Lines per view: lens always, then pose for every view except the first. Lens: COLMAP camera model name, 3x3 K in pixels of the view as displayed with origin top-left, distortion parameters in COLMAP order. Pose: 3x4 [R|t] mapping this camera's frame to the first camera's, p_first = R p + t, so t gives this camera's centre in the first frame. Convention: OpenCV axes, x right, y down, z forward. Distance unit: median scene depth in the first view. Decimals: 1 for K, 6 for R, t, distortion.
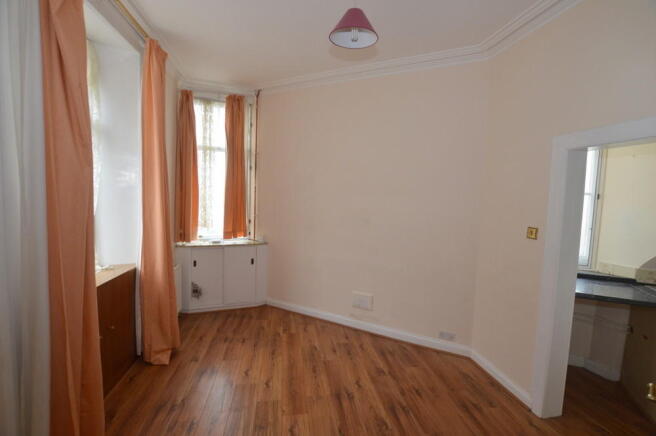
lens RADIAL K [[289.7, 0, 328.0], [0, 289.7, 218.0], [0, 0, 1]] dist [-0.030604, -0.000009]
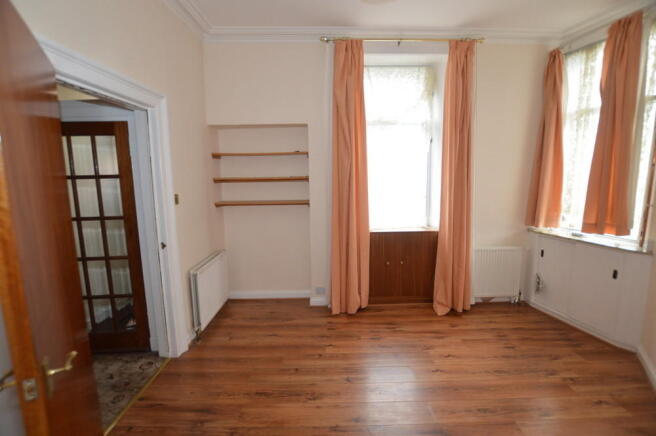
lens RADIAL K [[289.7, 0, 328.0], [0, 289.7, 218.0], [0, 0, 1]] dist [-0.030604, -0.000009]
pose [[-0.128974, 0.119004, -0.984481, 0.451489], [-0.071559, 0.989068, 0.128933, -0.011043], [0.989063, 0.087077, -0.119049, 0.453632]]
